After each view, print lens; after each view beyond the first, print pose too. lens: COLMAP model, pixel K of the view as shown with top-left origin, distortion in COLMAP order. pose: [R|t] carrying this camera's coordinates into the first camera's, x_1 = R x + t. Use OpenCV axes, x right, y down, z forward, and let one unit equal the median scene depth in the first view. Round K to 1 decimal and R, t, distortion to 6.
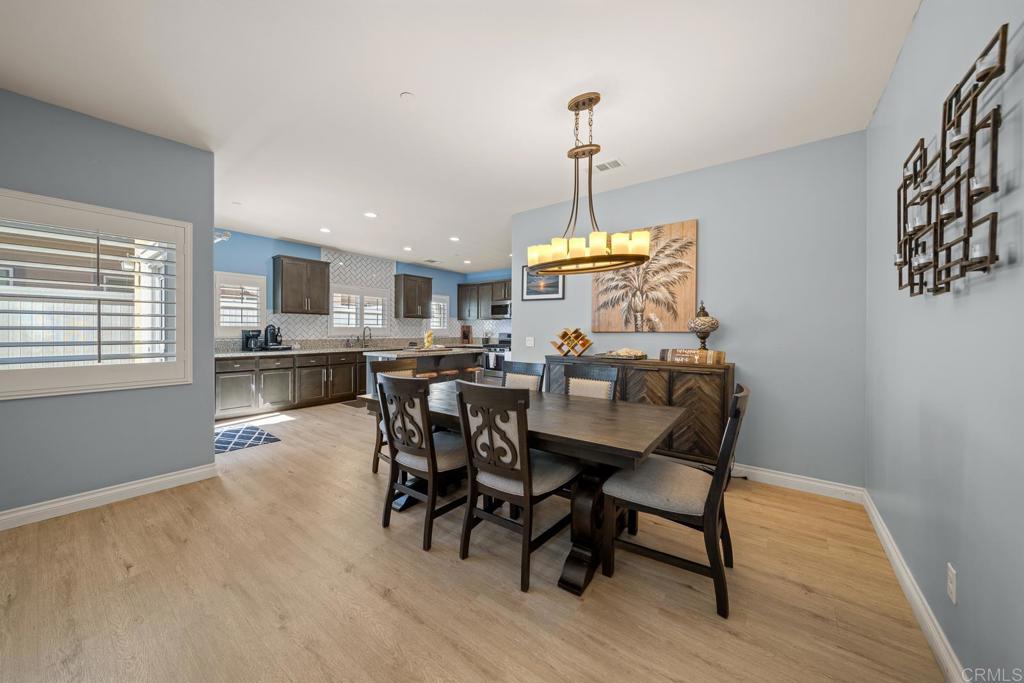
lens RADIAL K [[360.9, 0, 516.3], [0, 360.9, 334.7], [0, 0, 1]] dist [0.000805, -0.001247]
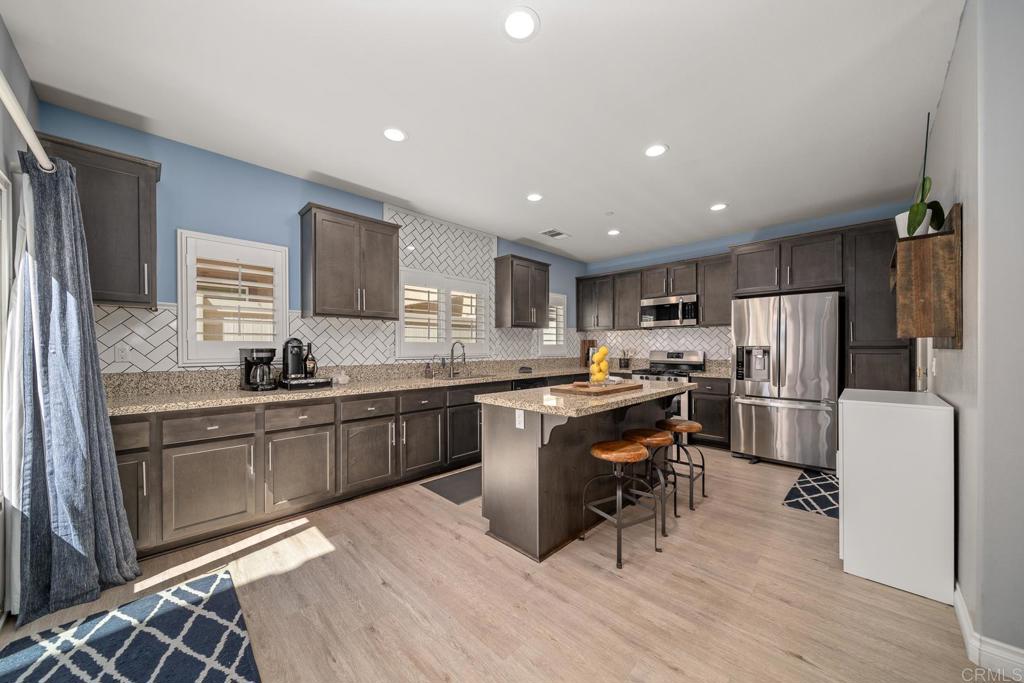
lens RADIAL K [[360.9, 0, 513.2], [0, 360.9, 349.8], [0, 0, 1]] dist [0.000805, -0.001247]
pose [[0.990184, -0.007291, -0.139581, -0.311891], [0.006282, 0.999951, -0.007668, -0.005113], [0.139630, 0.006716, 0.990181, 0.555993]]
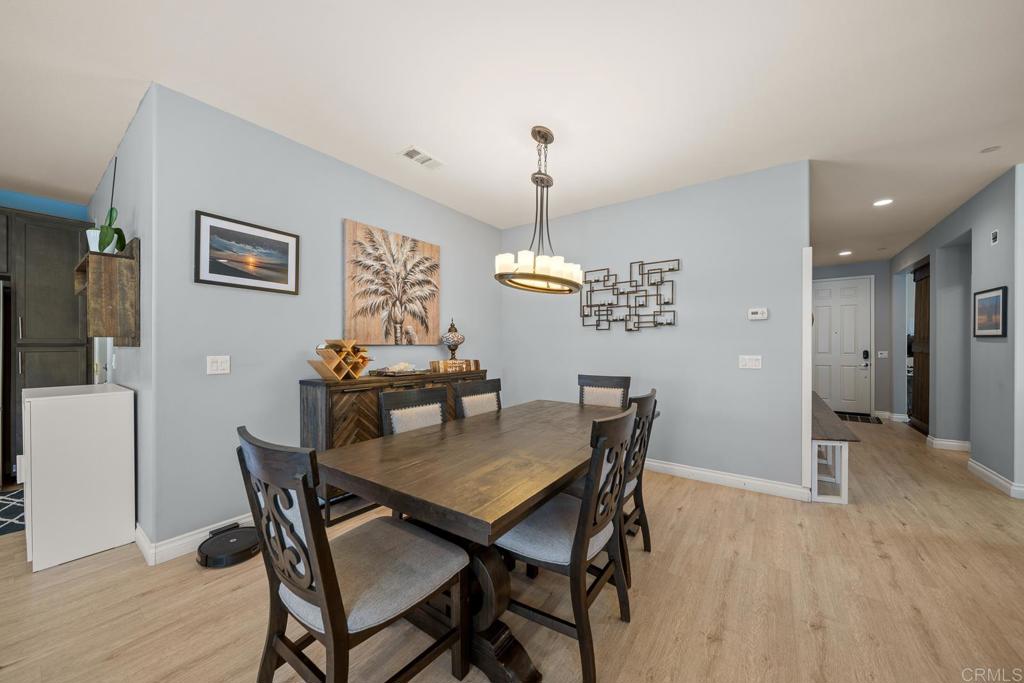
lens RADIAL K [[360.9, 0, 515.0], [0, 360.9, 347.0], [0, 0, 1]] dist [0.000805, -0.001247]
pose [[-0.013977, -0.007045, 0.999878, -0.400456], [0.008974, 0.999934, 0.007171, -0.004530], [-0.999862, 0.009073, -0.013912, 0.484822]]
